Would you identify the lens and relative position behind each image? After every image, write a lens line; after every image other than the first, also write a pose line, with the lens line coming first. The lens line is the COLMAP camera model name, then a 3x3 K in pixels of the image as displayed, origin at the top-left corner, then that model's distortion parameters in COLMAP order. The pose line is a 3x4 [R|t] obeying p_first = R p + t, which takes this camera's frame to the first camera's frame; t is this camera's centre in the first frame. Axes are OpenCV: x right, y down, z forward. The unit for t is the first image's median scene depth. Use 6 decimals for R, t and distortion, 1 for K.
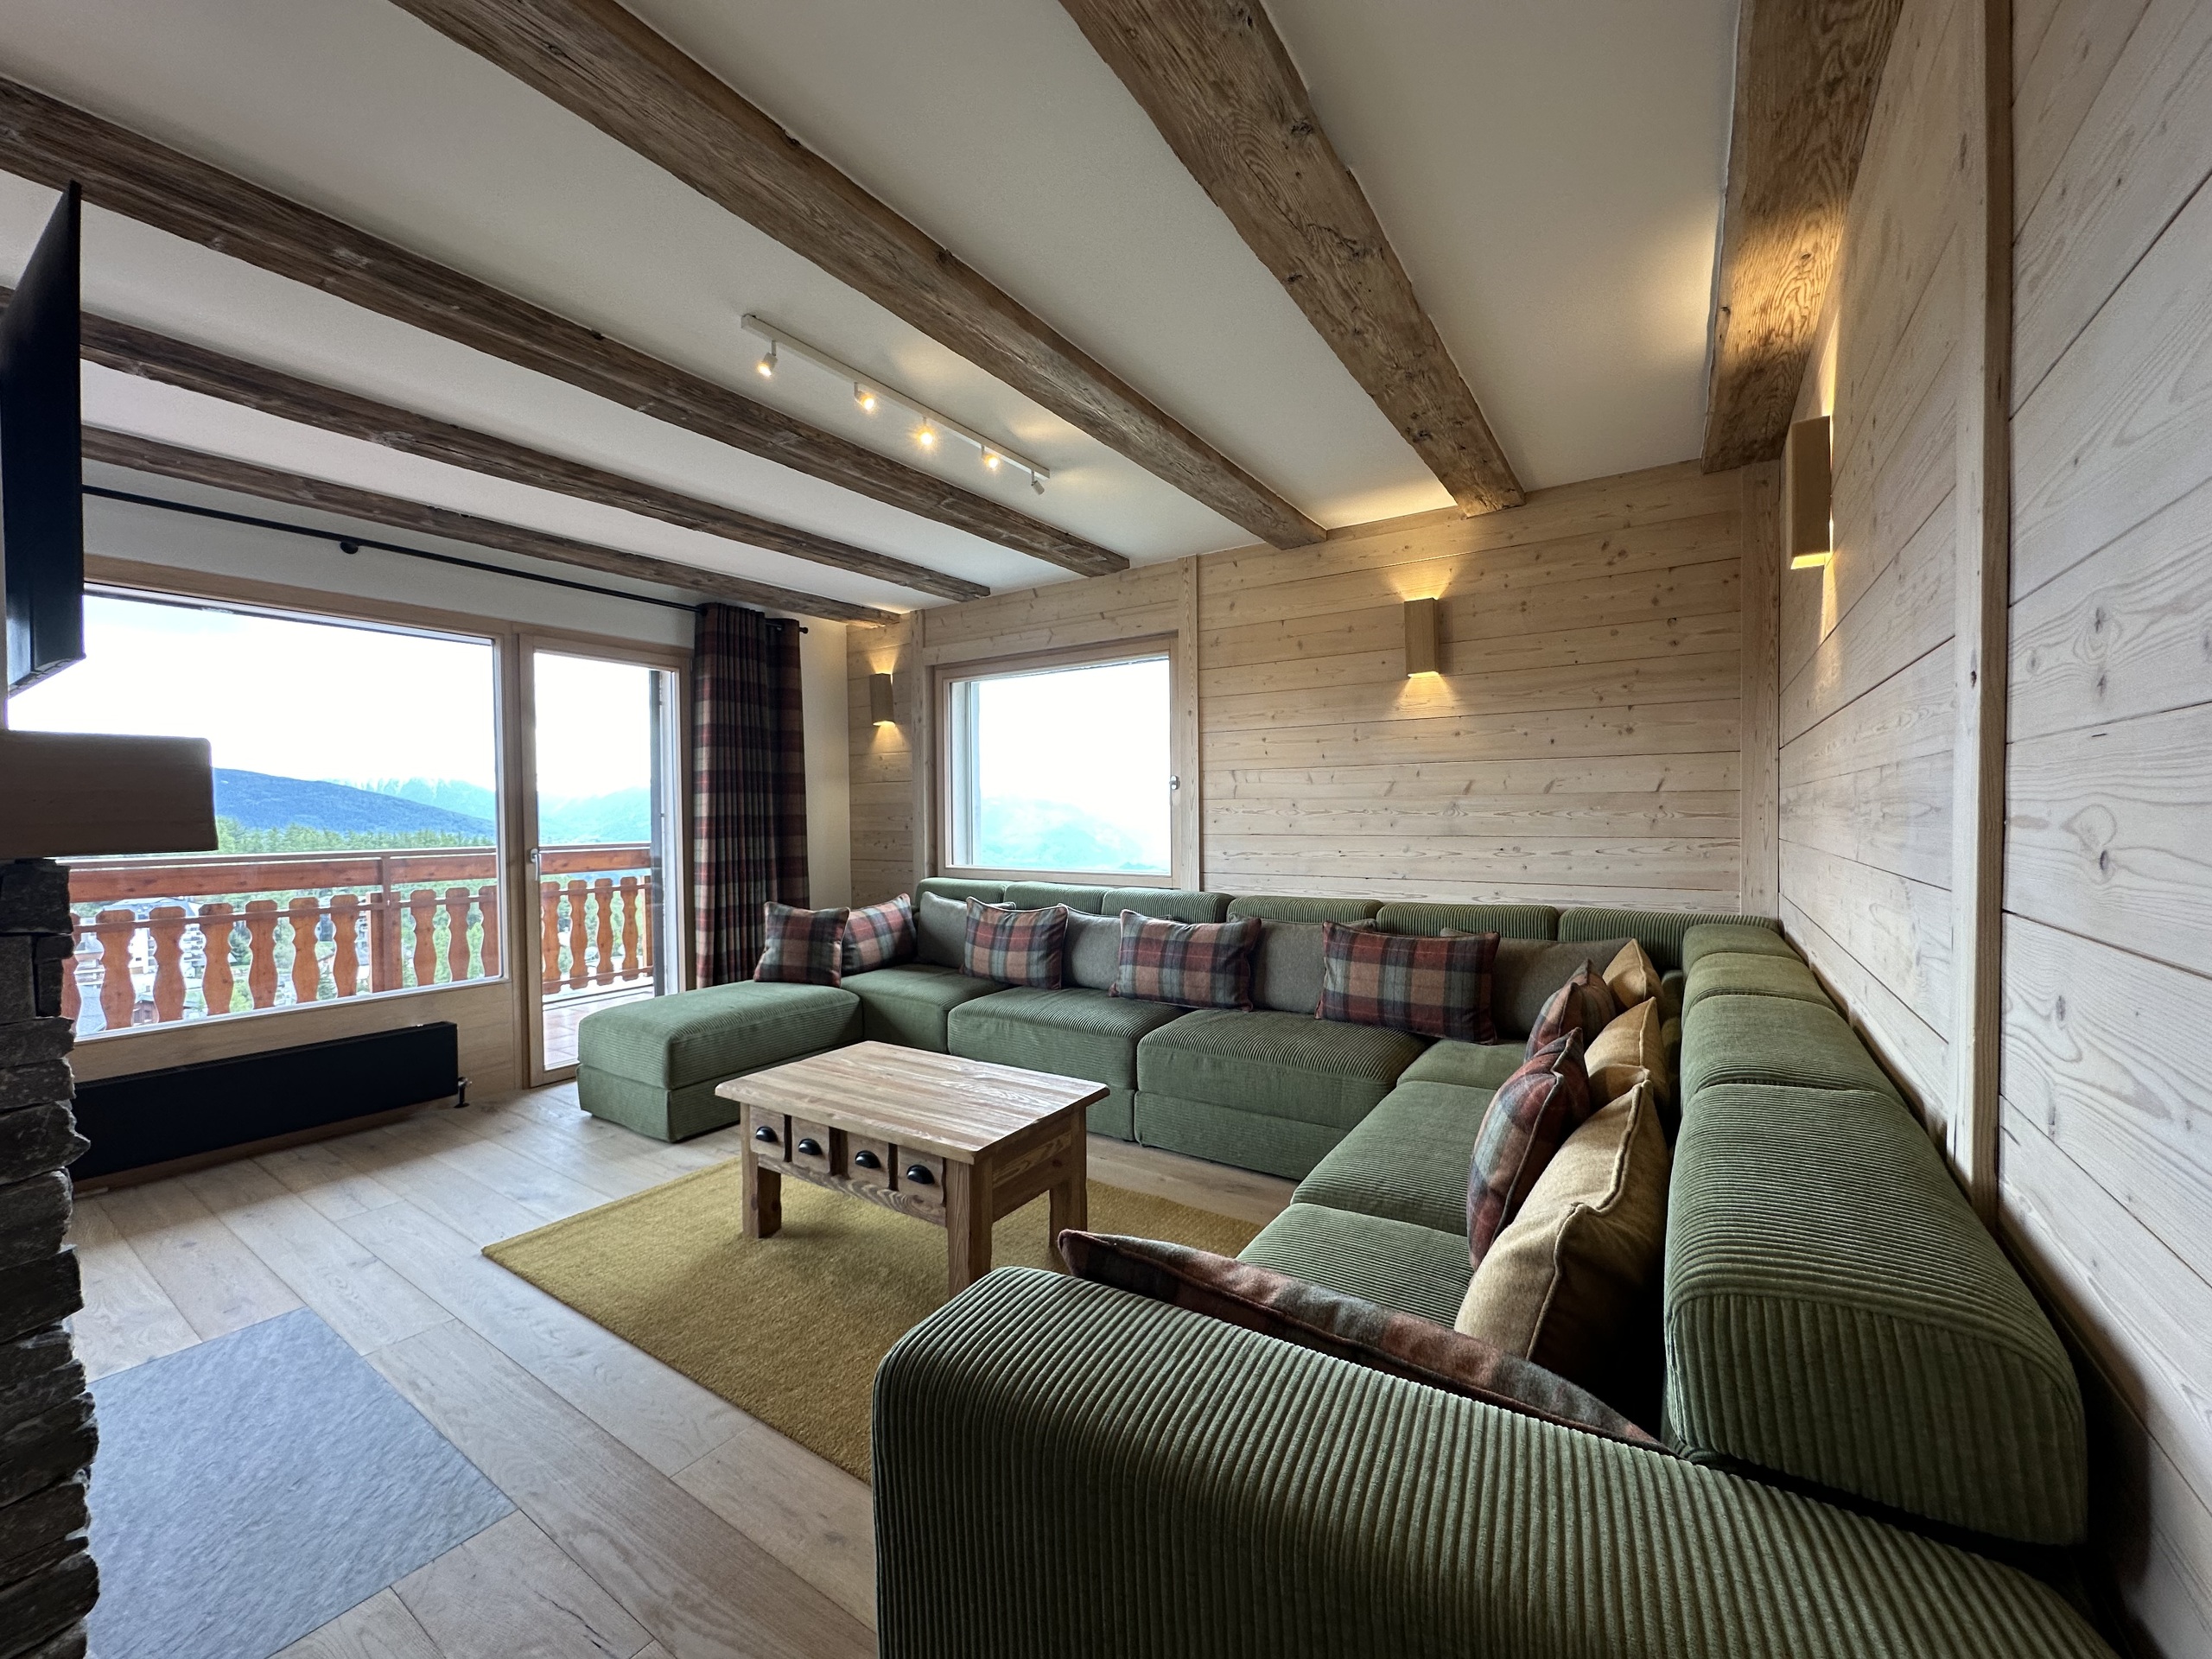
lens RADIAL K [[883.3, 0, 1111.8], [0, 883.3, 826.8], [0, 0, 1]] dist [-0.005600, 0.001516]
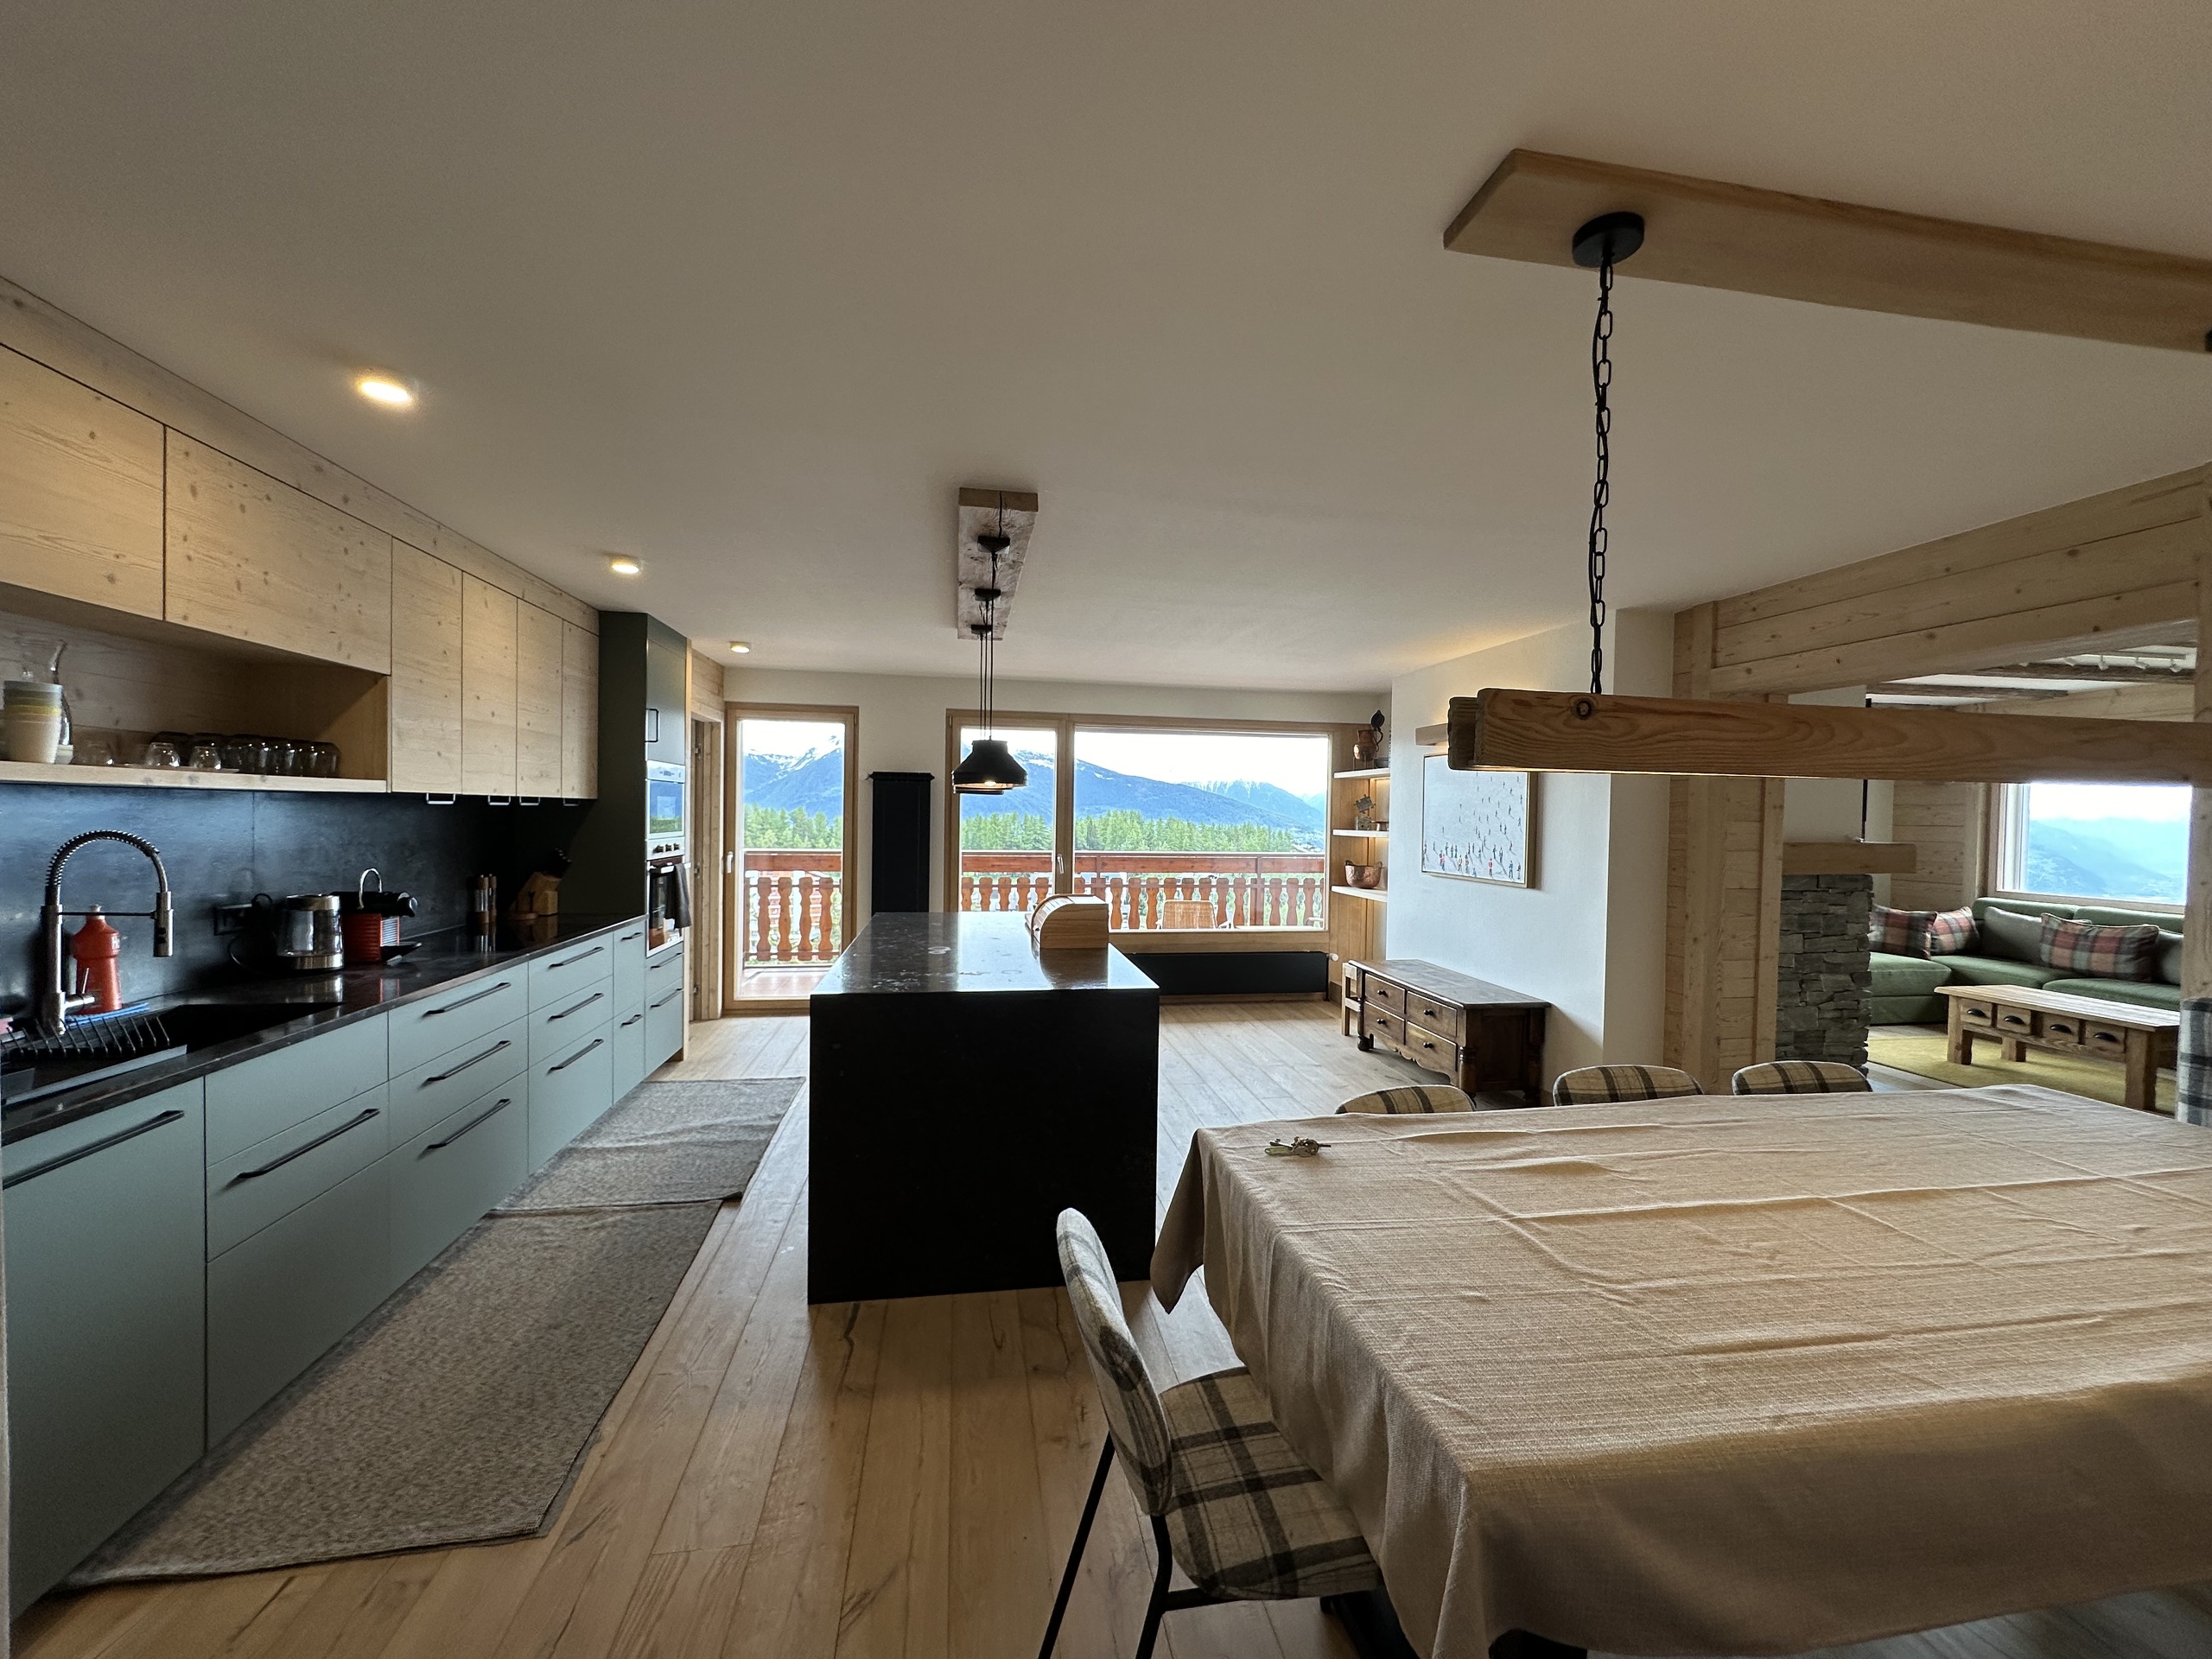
lens RADIAL K [[883.3, 0, 1108.6], [0, 883.3, 825.9], [0, 0, 1]] dist [-0.005600, 0.001516]
pose [[0.683182, 0.030964, -0.729591, -0.268464], [-0.033467, 0.999378, 0.011076, -0.045419], [0.729481, 0.016850, 0.683794, -1.806630]]
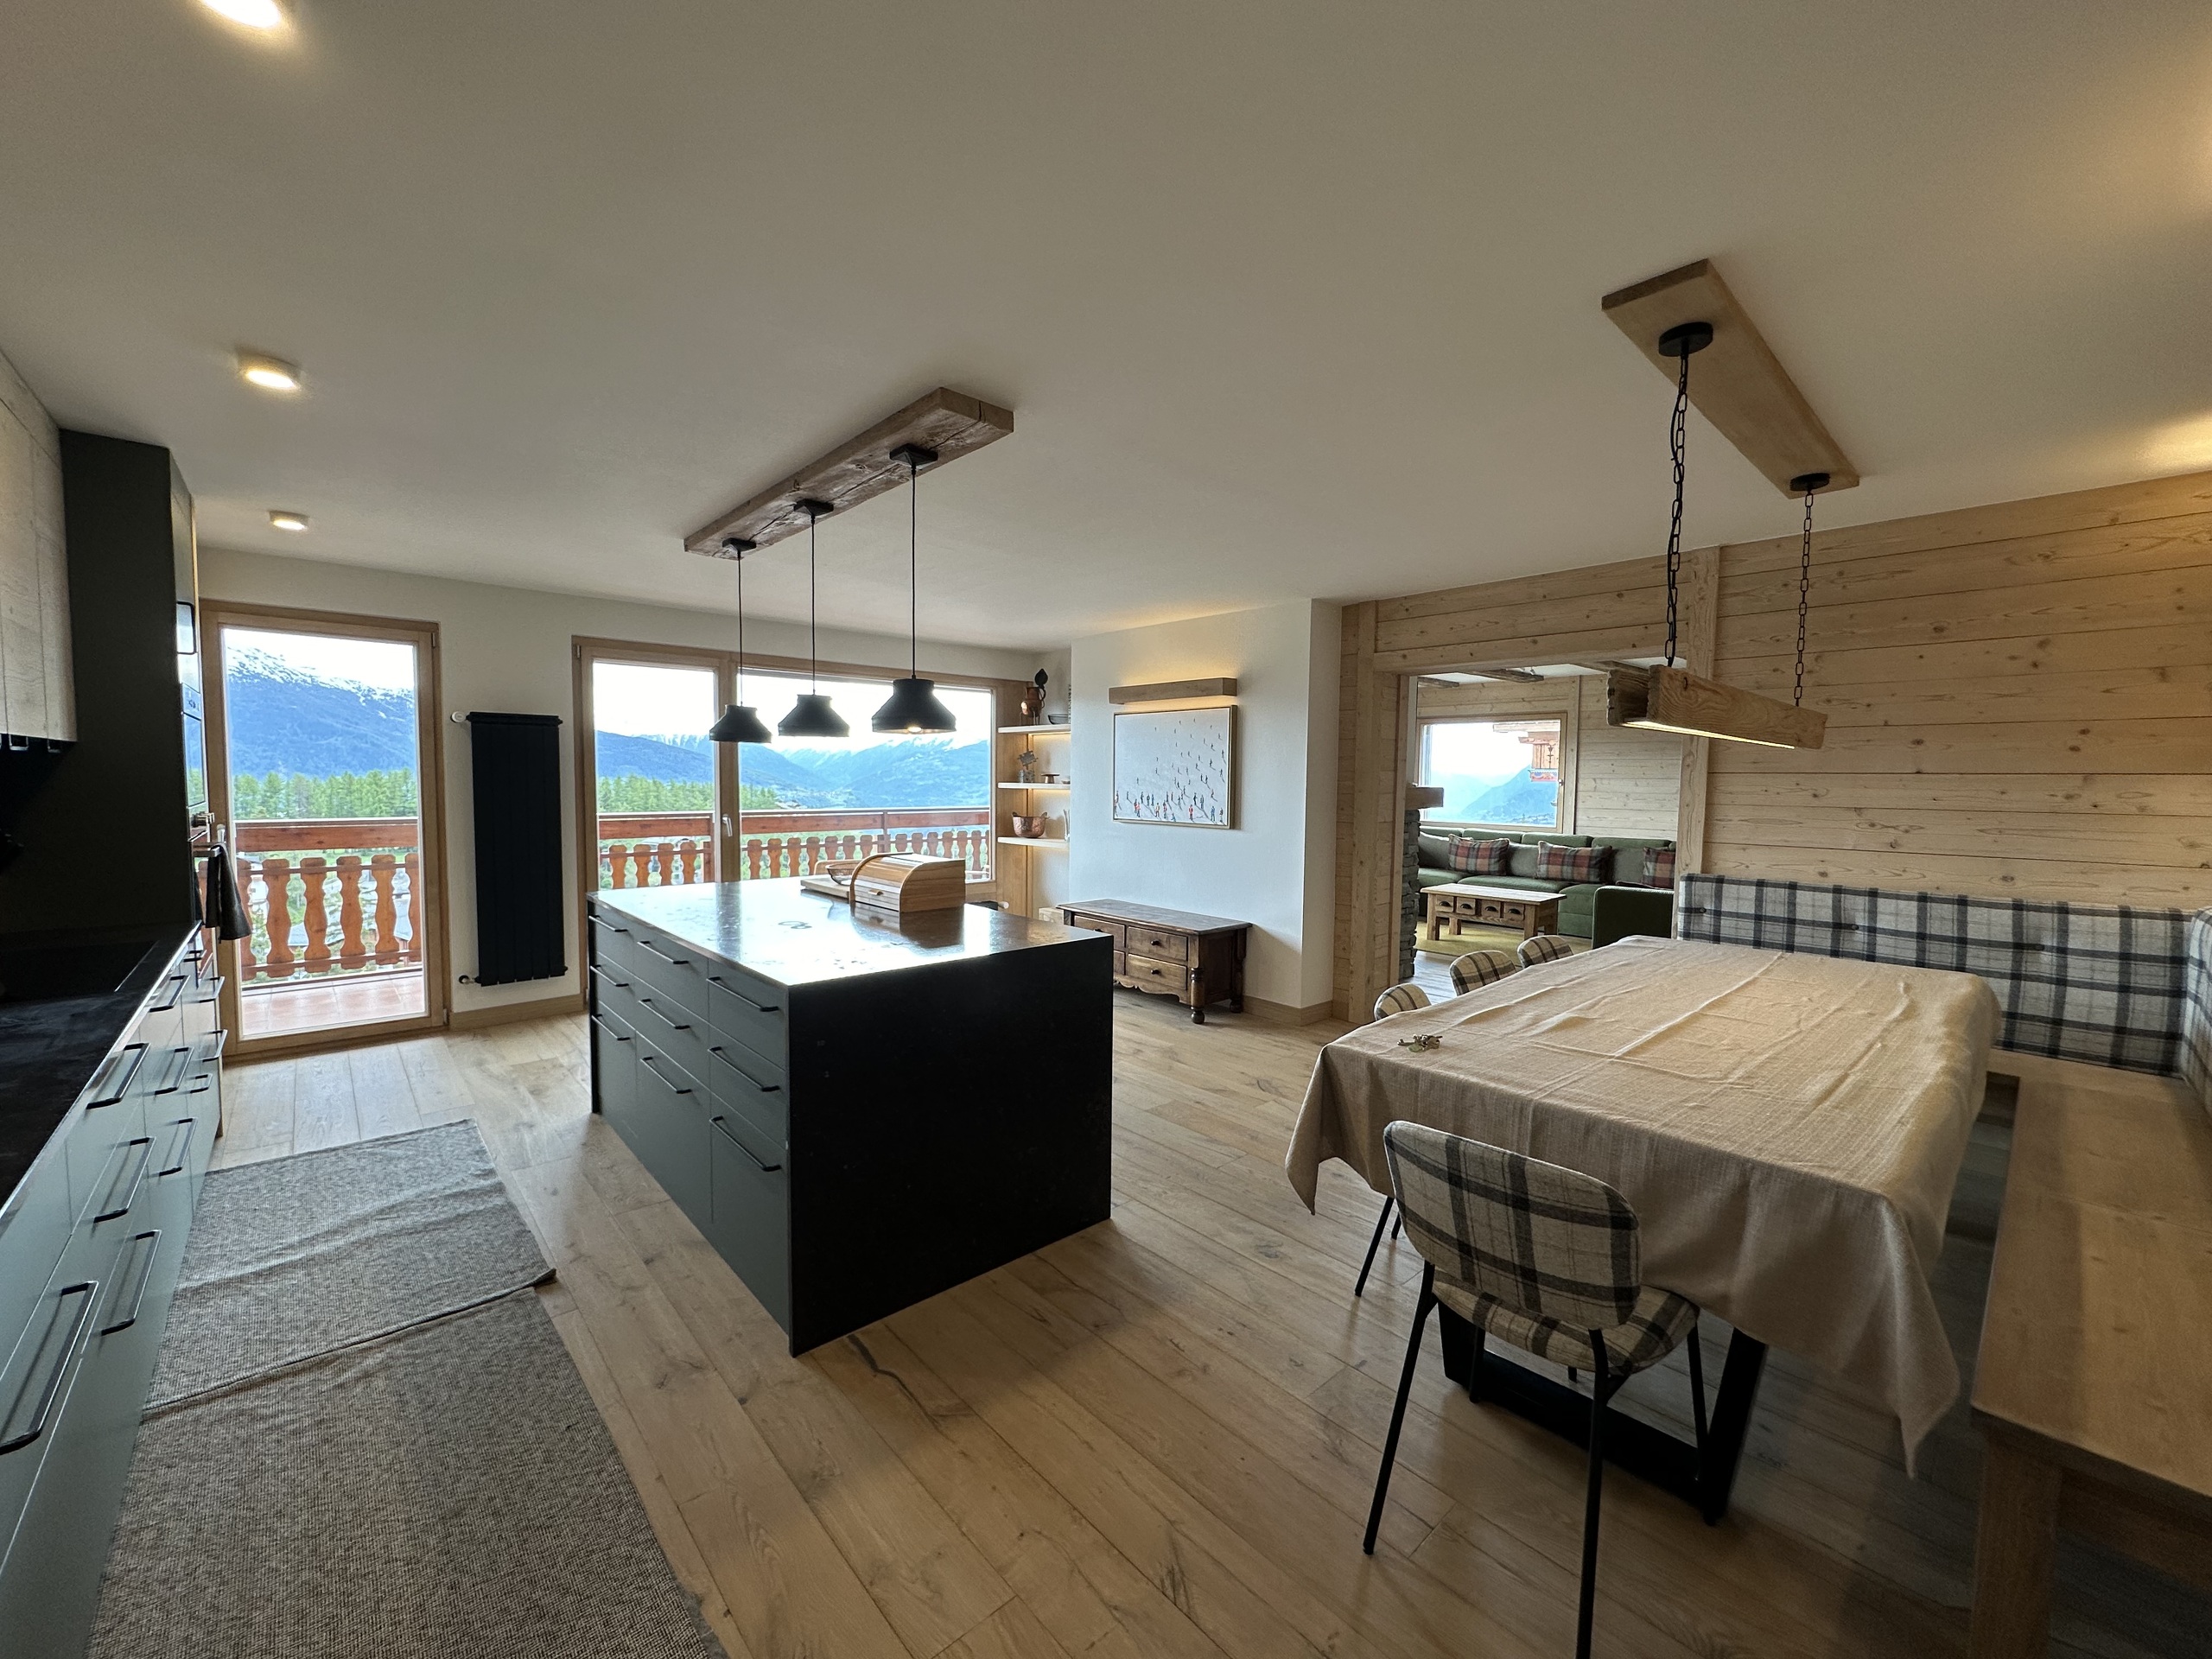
lens RADIAL K [[883.3, 0, 1111.1], [0, 883.3, 824.4], [0, 0, 1]] dist [-0.005600, 0.001516]
pose [[0.969133, 0.033462, -0.244256, -0.717313], [-0.023859, 0.998826, 0.042170, -0.022728], [0.245380, -0.035041, 0.968794, -2.060049]]
